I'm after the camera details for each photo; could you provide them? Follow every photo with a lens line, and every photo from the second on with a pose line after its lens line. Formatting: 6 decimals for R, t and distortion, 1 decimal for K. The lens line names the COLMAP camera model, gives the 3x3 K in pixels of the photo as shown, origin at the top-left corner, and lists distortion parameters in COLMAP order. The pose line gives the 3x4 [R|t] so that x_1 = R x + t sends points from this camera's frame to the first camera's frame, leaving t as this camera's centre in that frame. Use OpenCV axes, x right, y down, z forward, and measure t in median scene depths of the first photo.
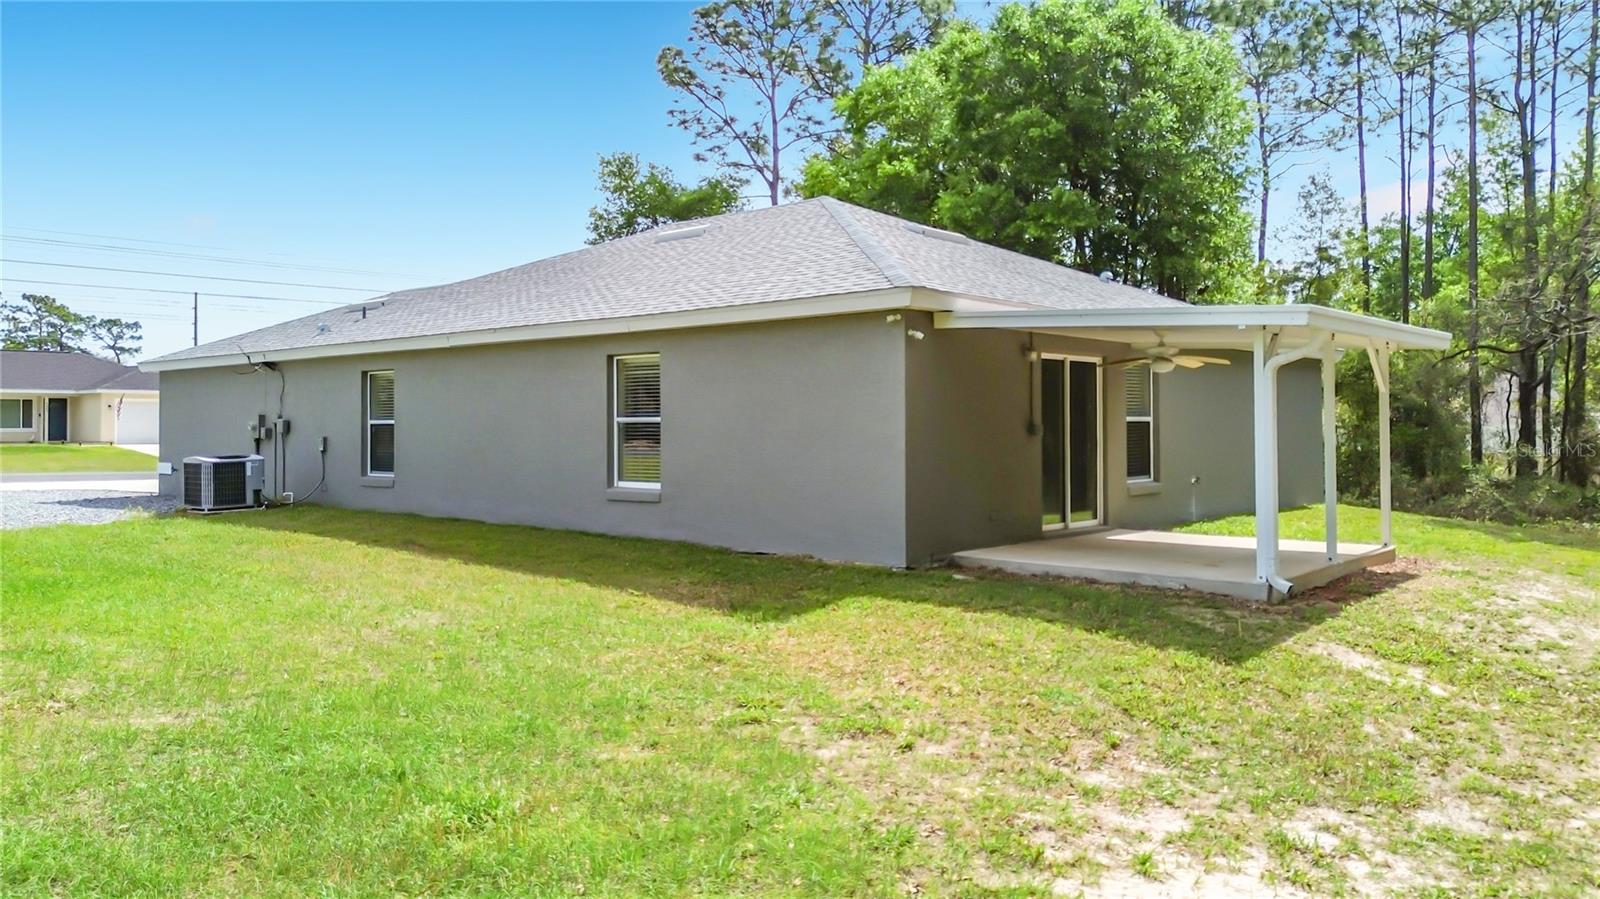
lens RADIAL K [[1171.7, 0, 802.9], [0, 1171.7, 421.3], [0, 0, 1]] dist [0.057518, -0.079459]
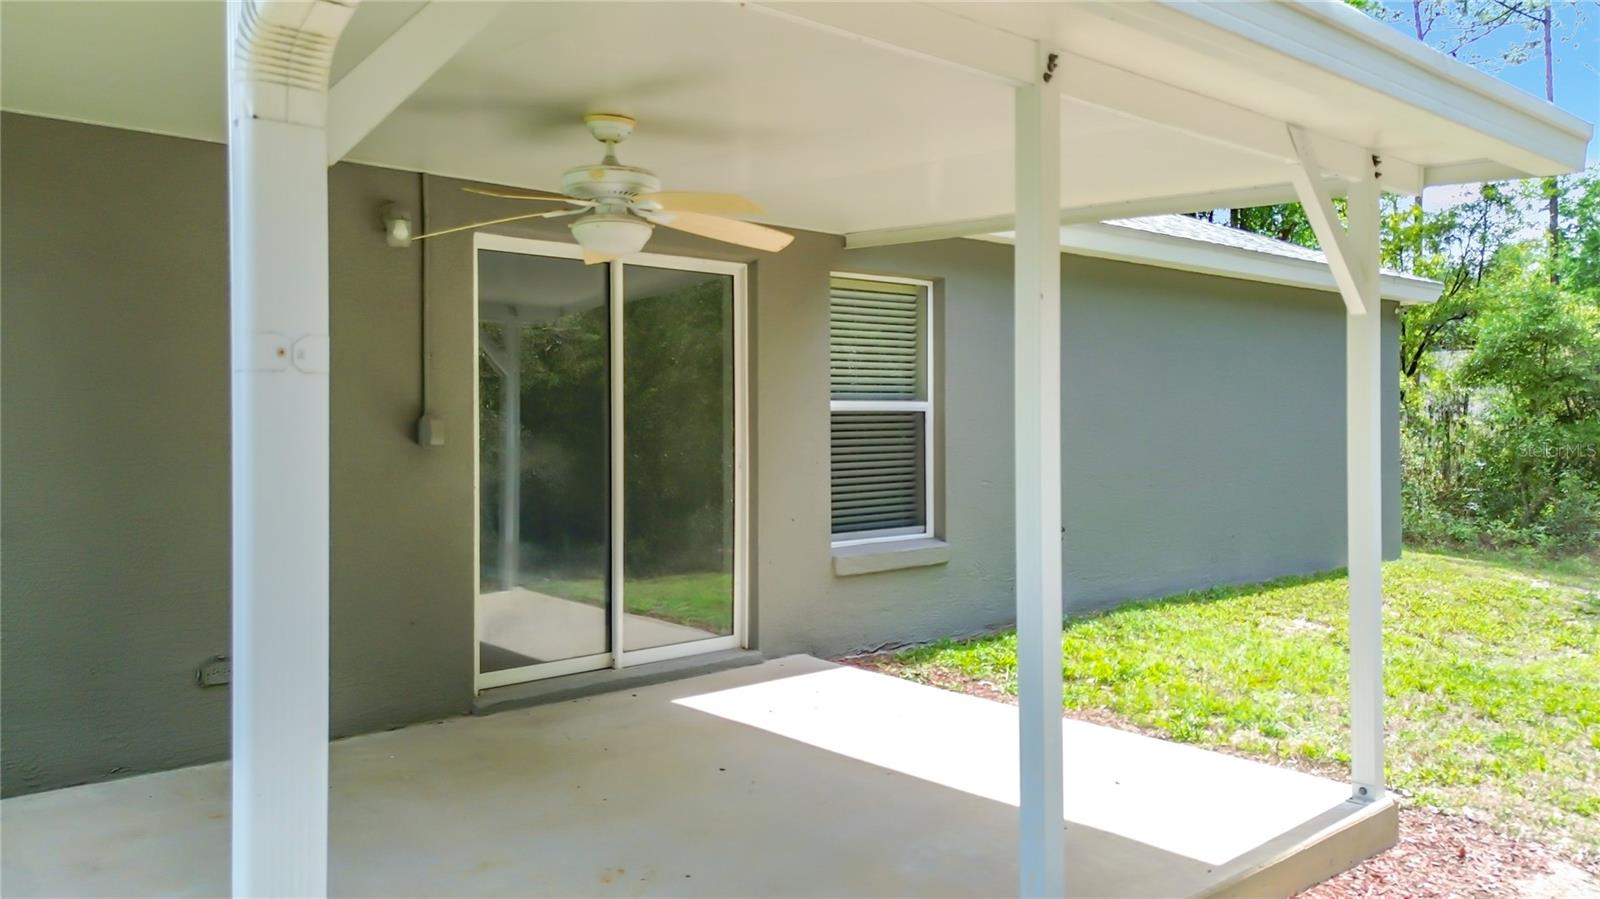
lens RADIAL K [[1171.7, 0, 802.9], [0, 1171.7, 421.3], [0, 0, 1]] dist [0.057518, -0.079459]
pose [[0.990262, -0.001123, -0.139210, 0.117800], [0.001611, 0.999993, 0.003391, 0.000957], [0.139205, -0.003582, 0.990257, 0.202121]]
